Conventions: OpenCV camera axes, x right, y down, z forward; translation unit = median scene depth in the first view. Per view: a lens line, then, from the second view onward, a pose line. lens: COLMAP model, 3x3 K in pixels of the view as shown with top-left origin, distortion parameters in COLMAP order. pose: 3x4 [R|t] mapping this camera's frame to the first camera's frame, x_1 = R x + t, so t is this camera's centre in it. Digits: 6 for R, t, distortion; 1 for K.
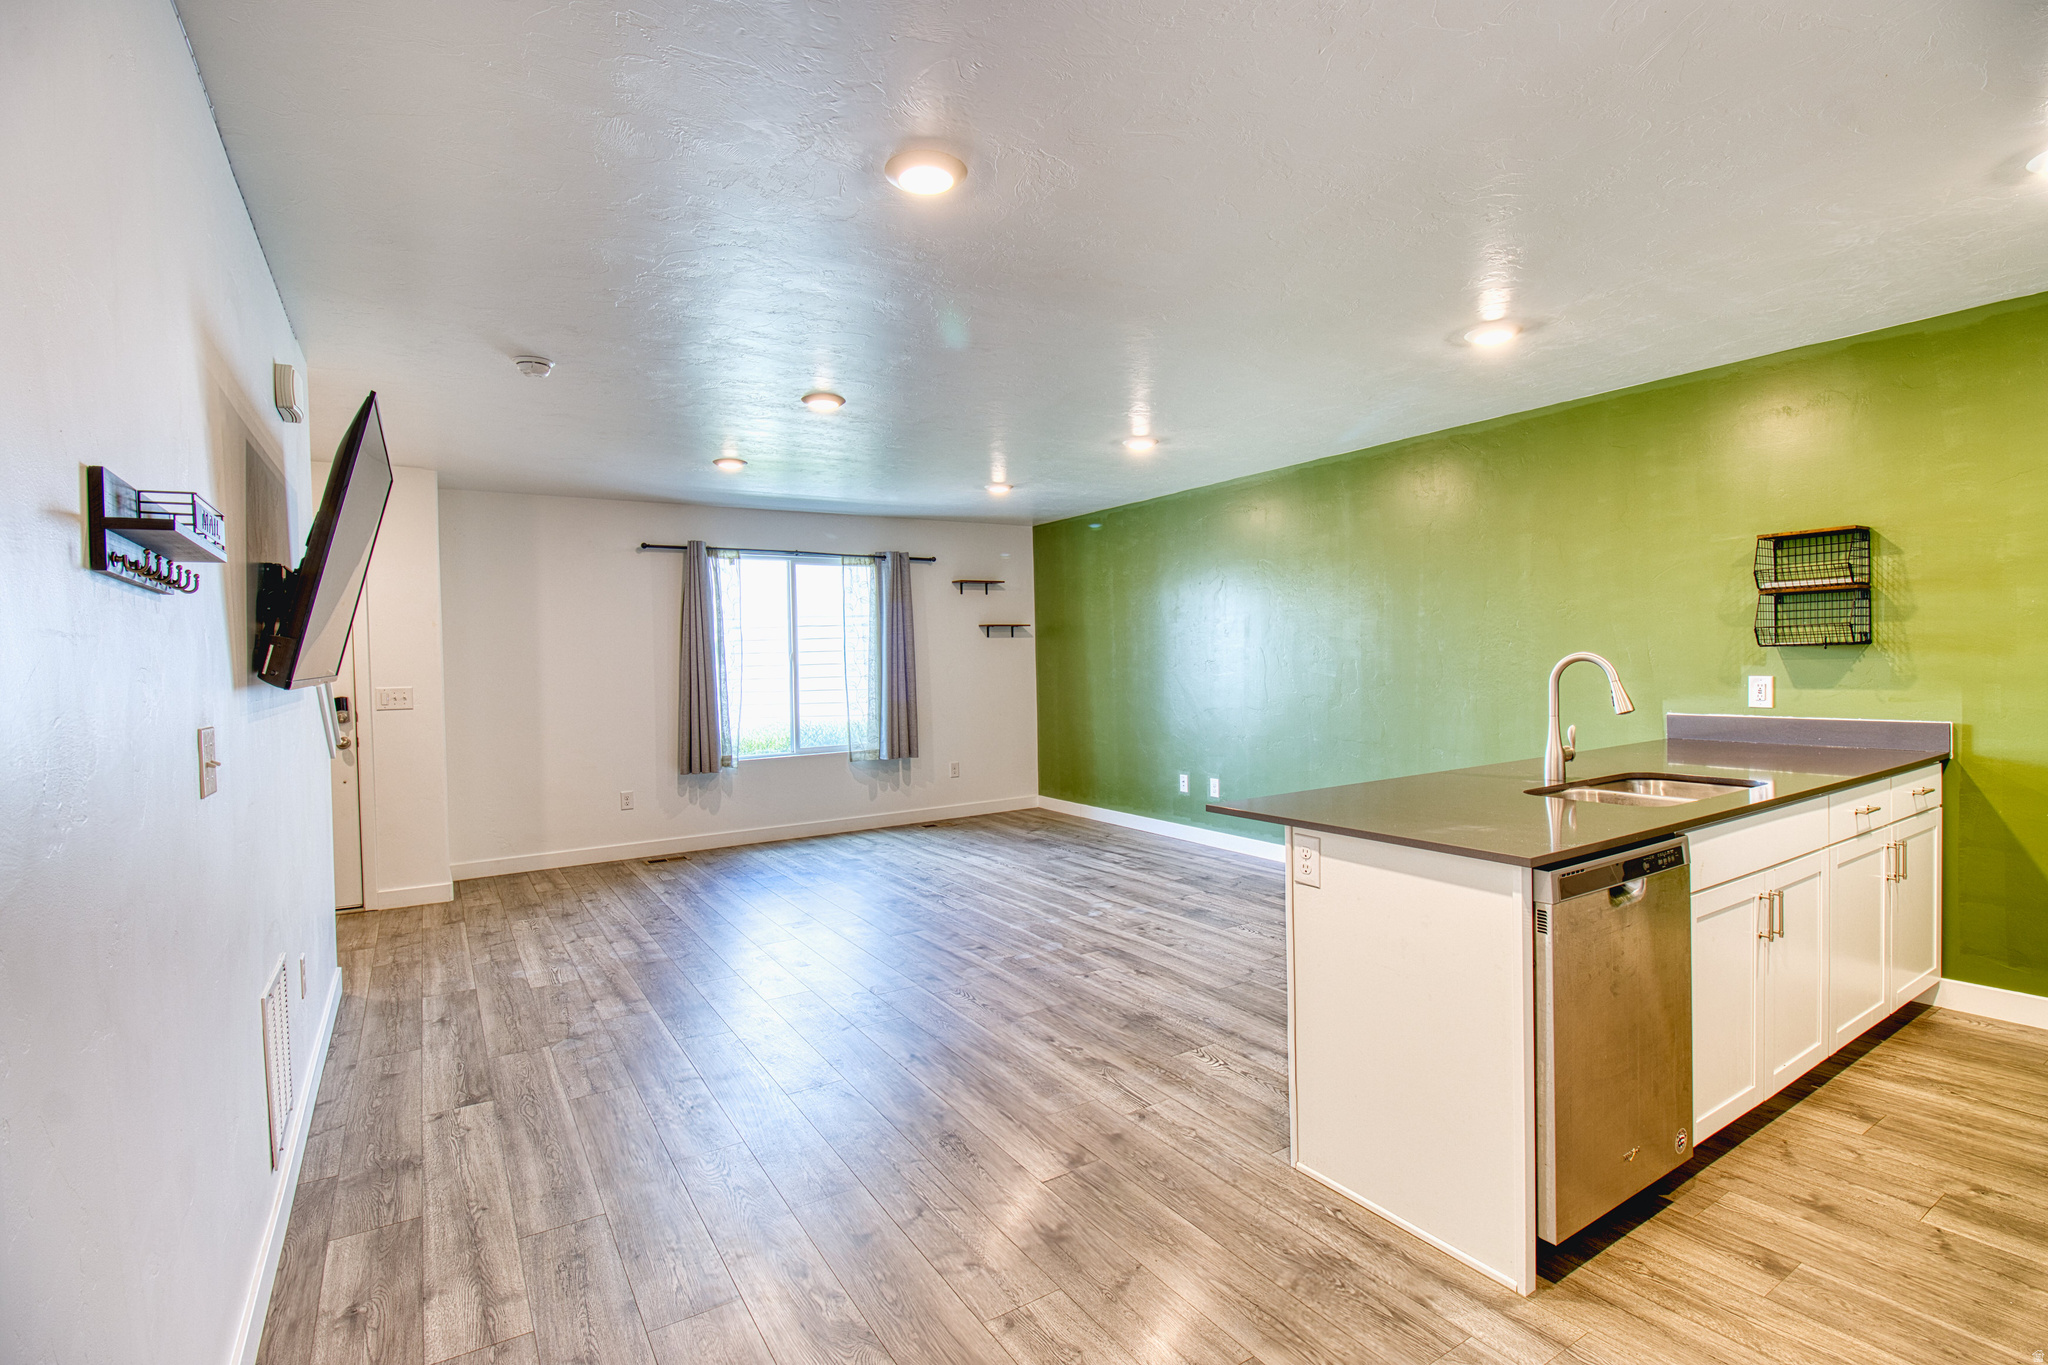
lens RADIAL K [[950.0, 0, 1020.6], [0, 950.0, 682.3], [0, 0, 1]] dist [0.003036, -0.015968]
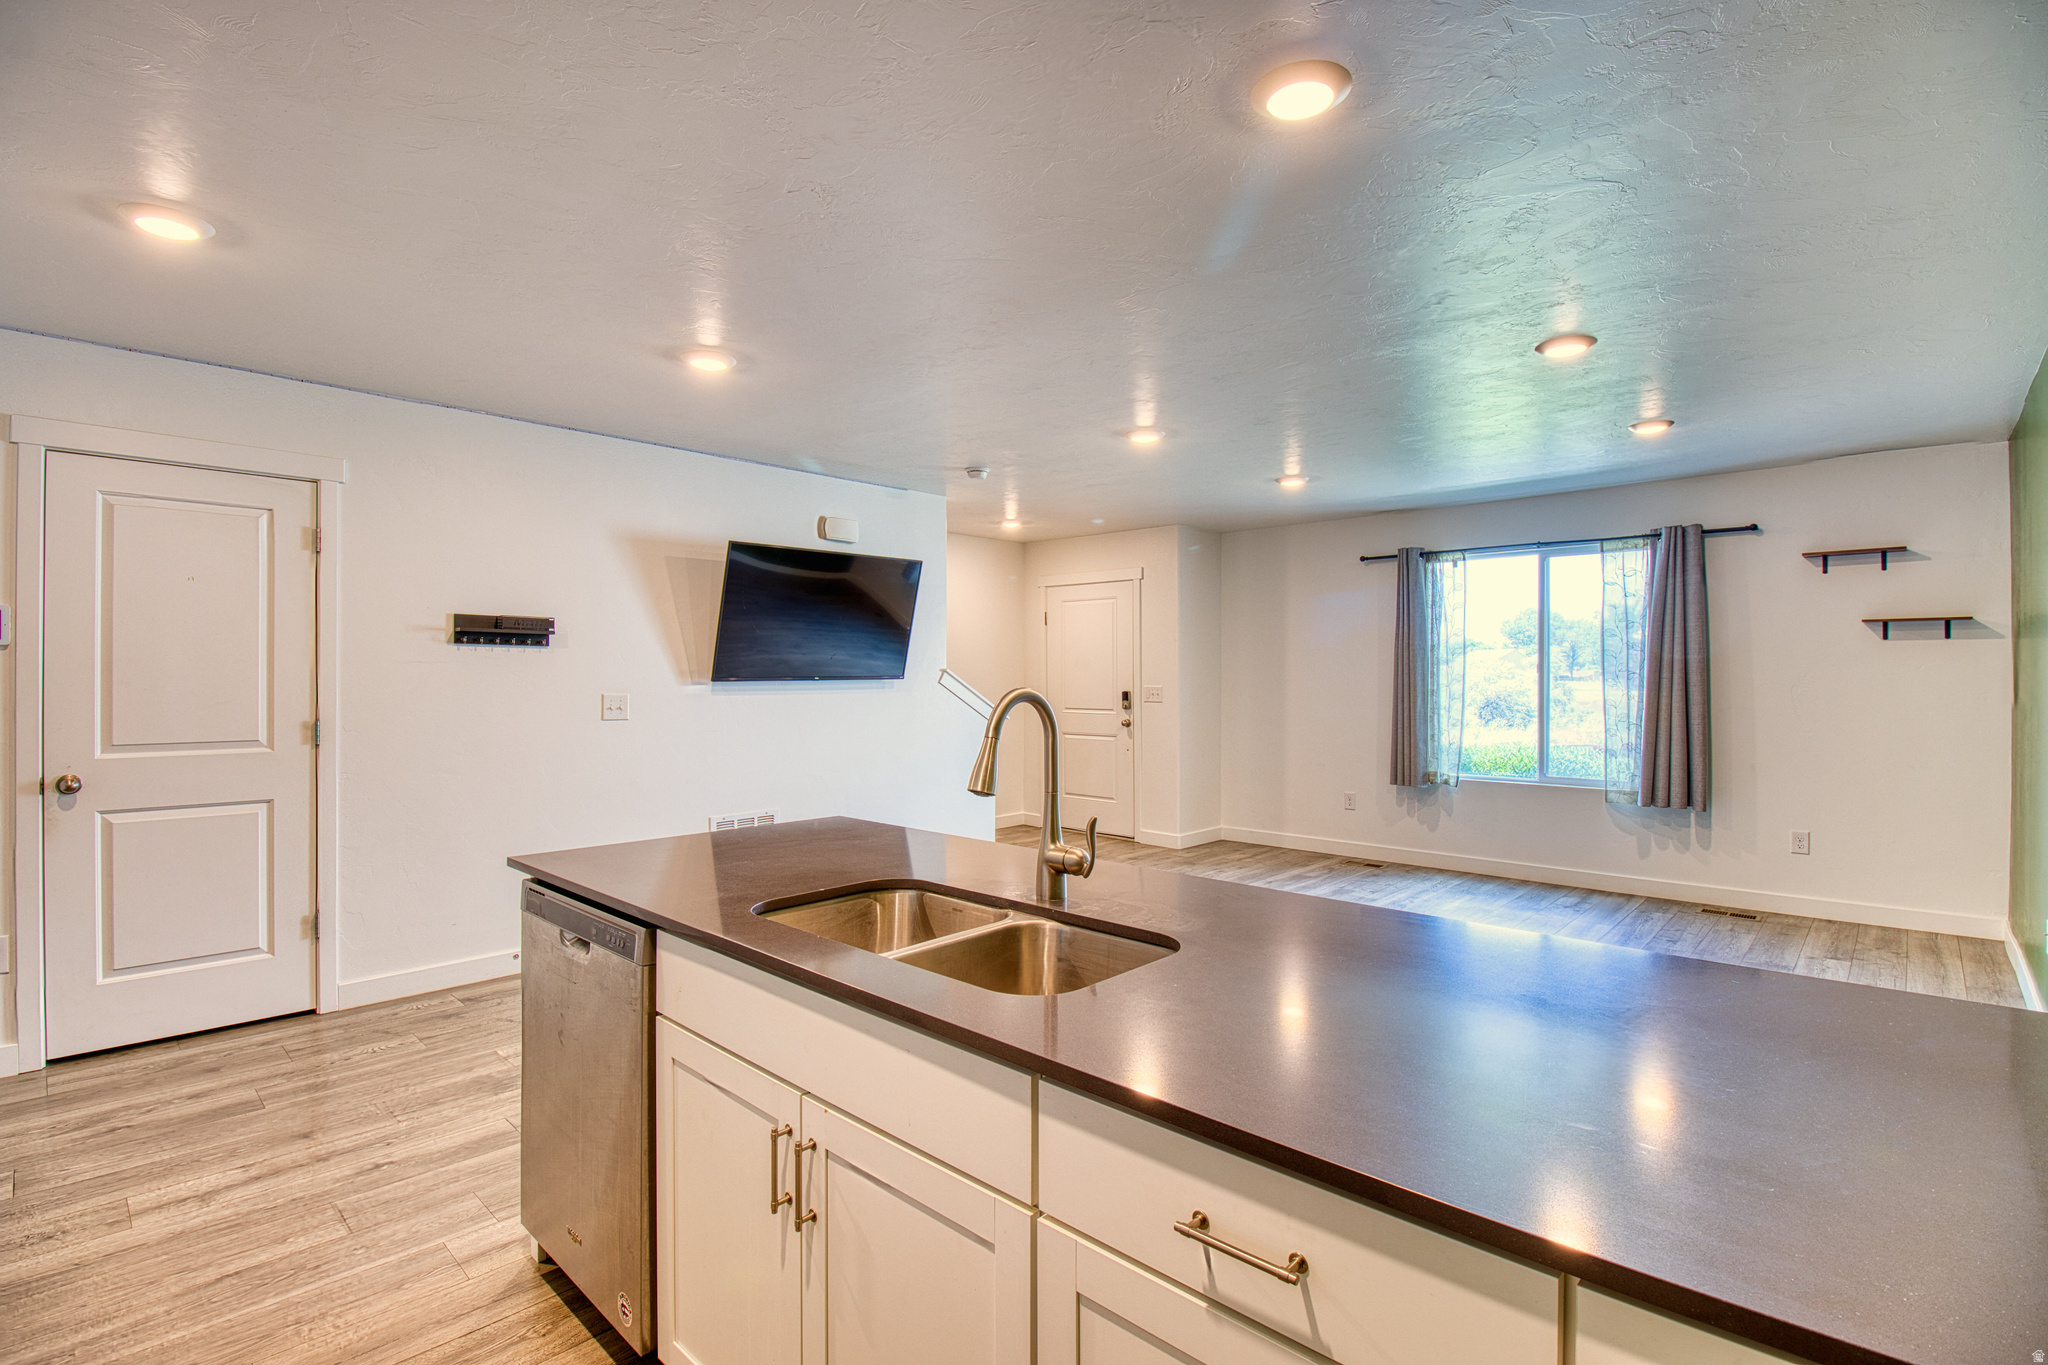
lens RADIAL K [[950.0, 0, 1020.6], [0, 950.0, 682.3], [0, 0, 1]] dist [0.003036, -0.015968]
pose [[0.243505, 0.029938, -0.969438, 0.901714], [-0.029224, 0.999296, 0.023519, -0.038267], [0.969459, 0.022604, 0.244208, 0.662602]]
